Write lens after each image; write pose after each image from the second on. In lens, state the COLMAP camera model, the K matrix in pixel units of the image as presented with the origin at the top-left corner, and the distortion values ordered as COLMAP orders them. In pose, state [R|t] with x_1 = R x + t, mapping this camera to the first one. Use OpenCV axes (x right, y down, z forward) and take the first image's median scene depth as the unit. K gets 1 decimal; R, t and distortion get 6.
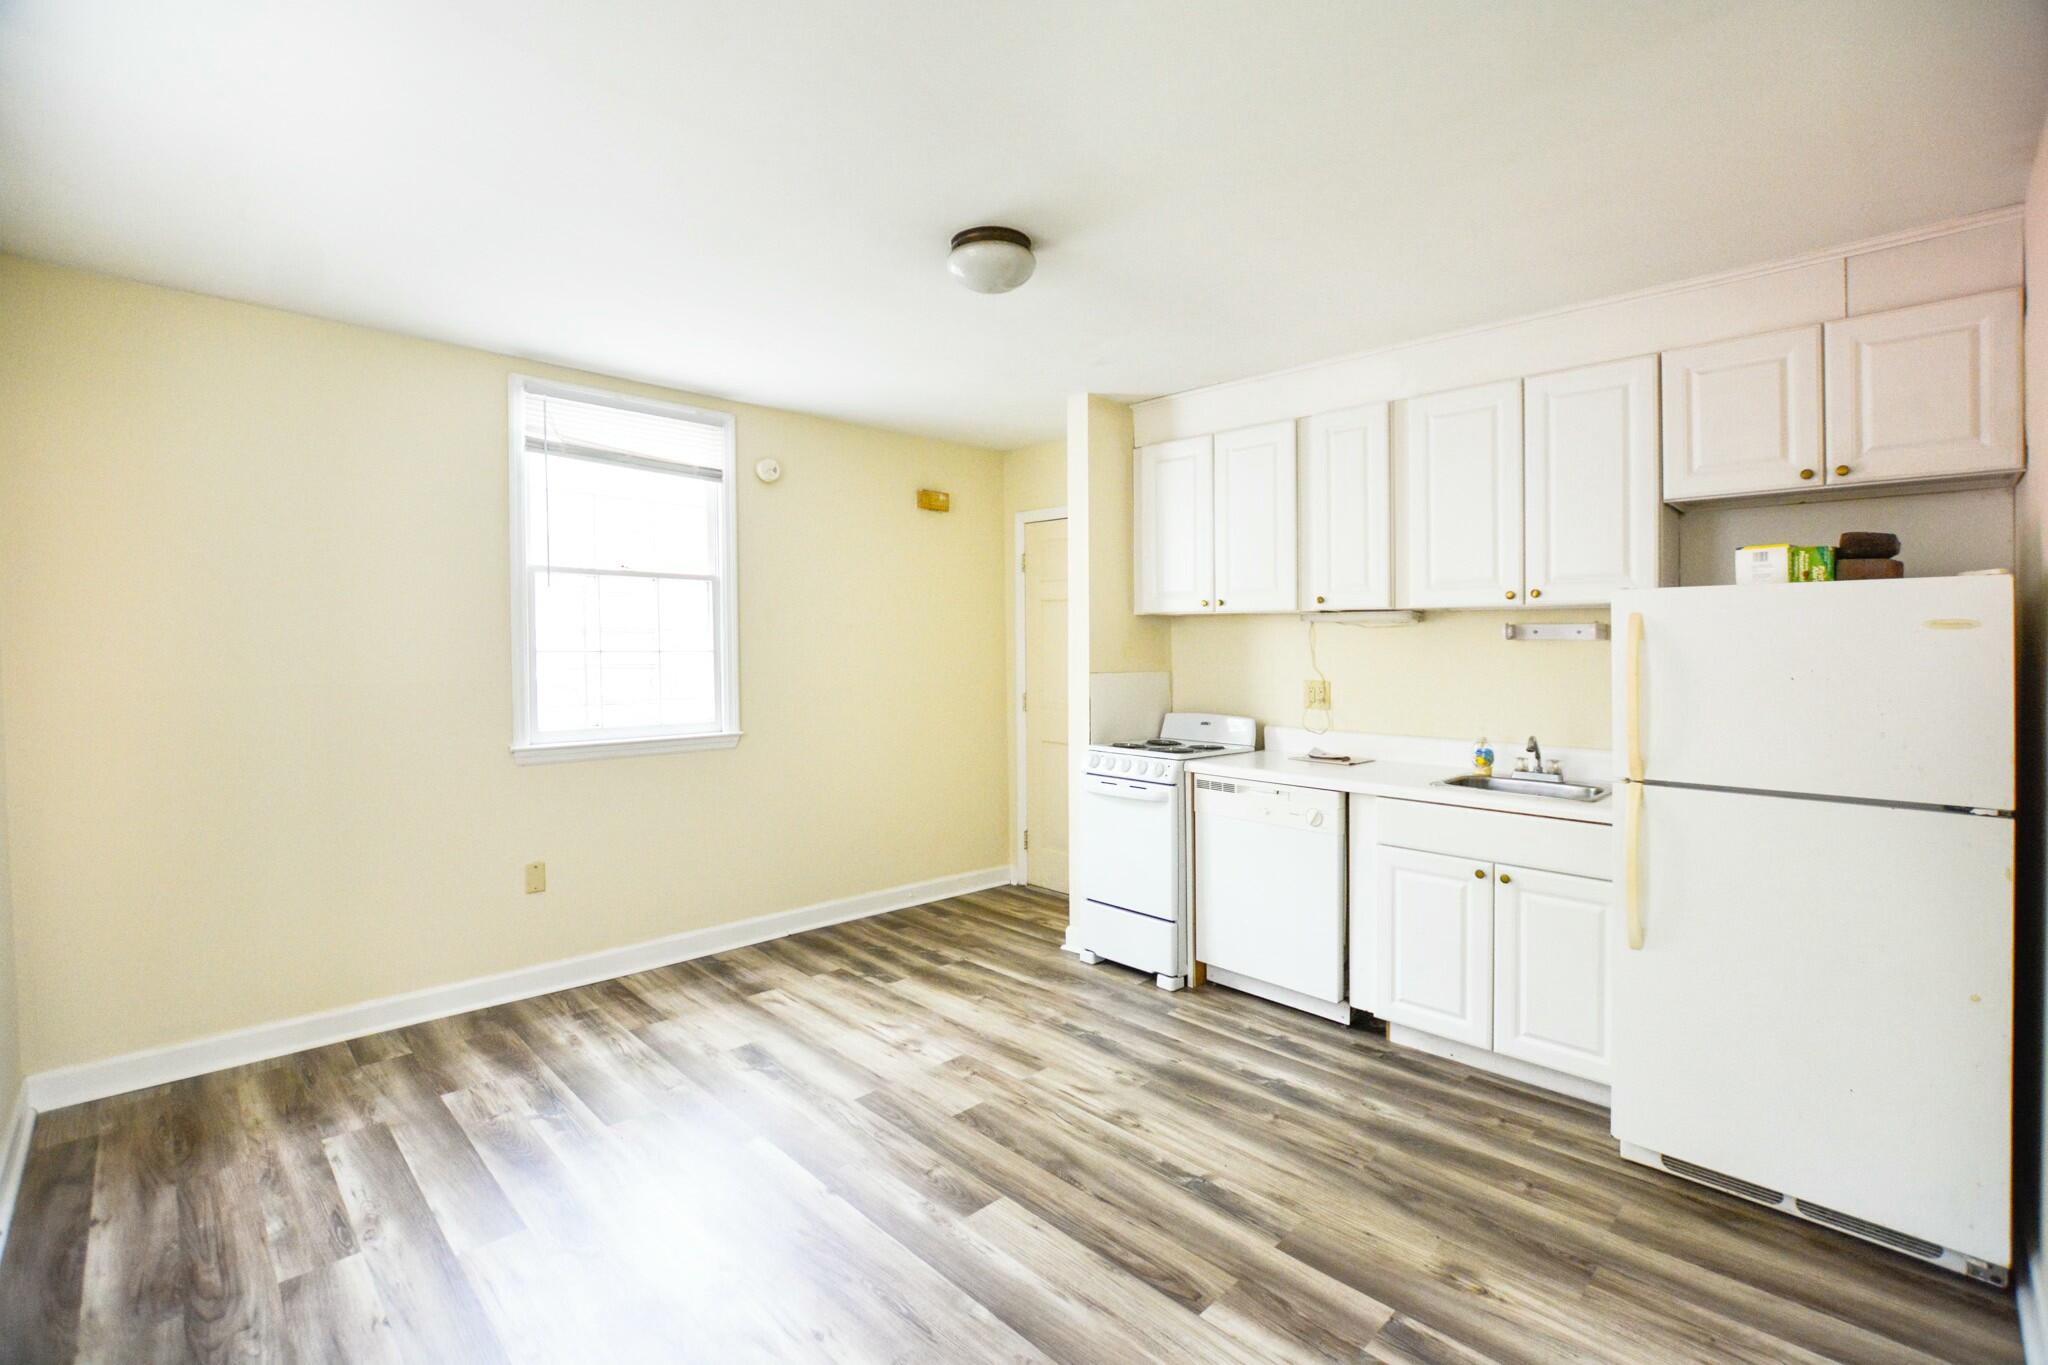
lens RADIAL K [[916.9, 0, 1025.7], [0, 916.9, 669.7], [0, 0, 1]] dist [-0.031551, -0.000256]
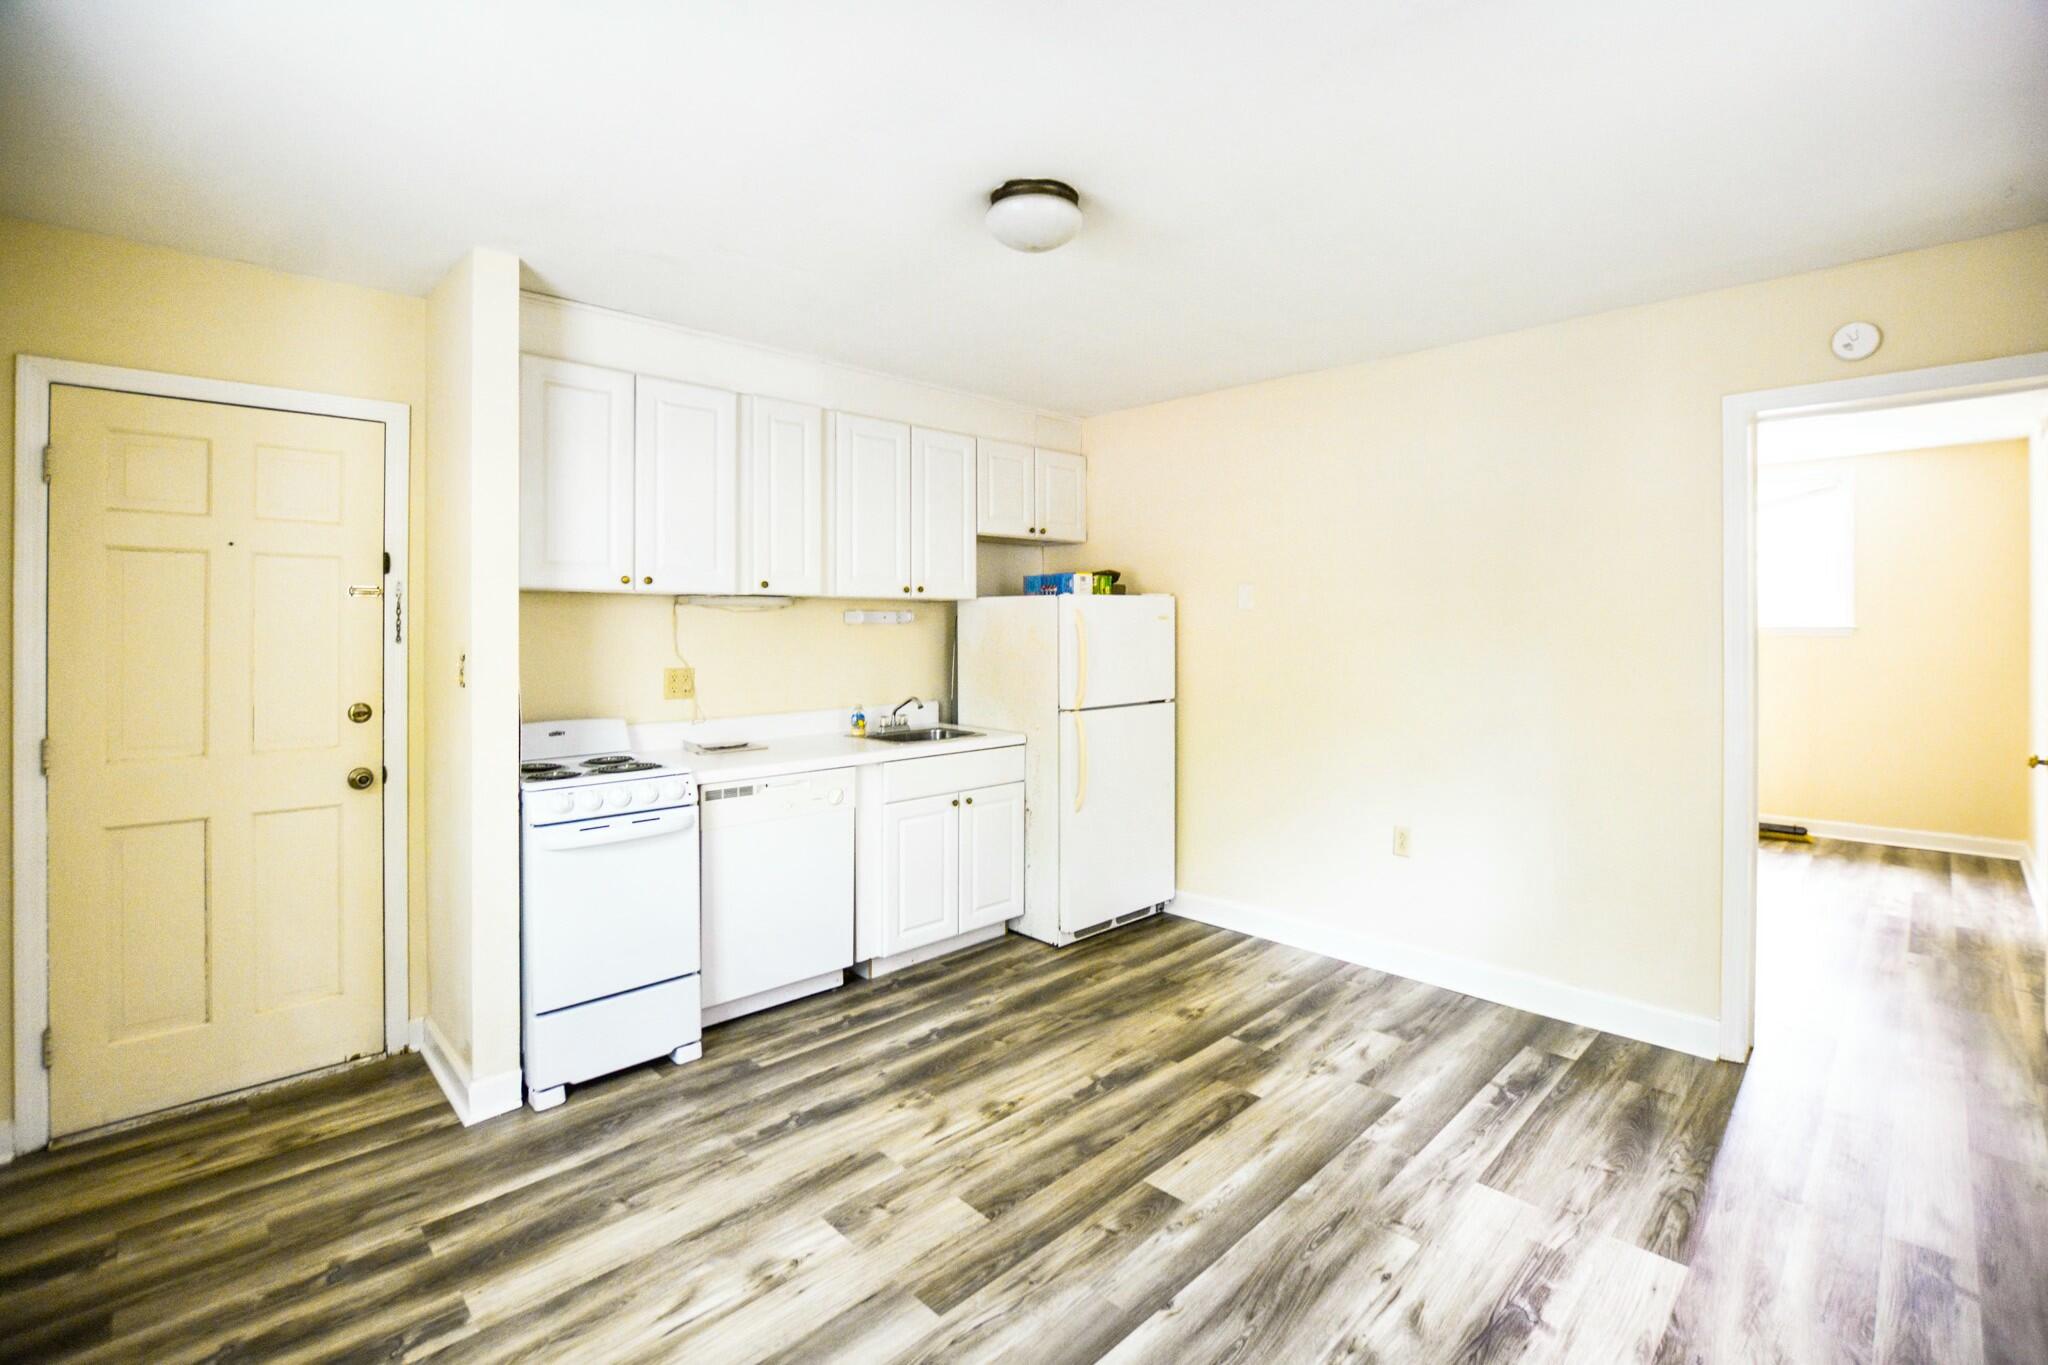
lens RADIAL K [[907.0, 0, 1036.1], [0, 907.0, 615.5], [0, 0, 1]] dist [-0.030026, 0.000842]
pose [[-0.004317, 0.002950, 0.999986, -0.802665], [0.028013, 0.999604, -0.002828, -0.038522], [-0.999598, 0.028001, -0.004398, 0.868328]]
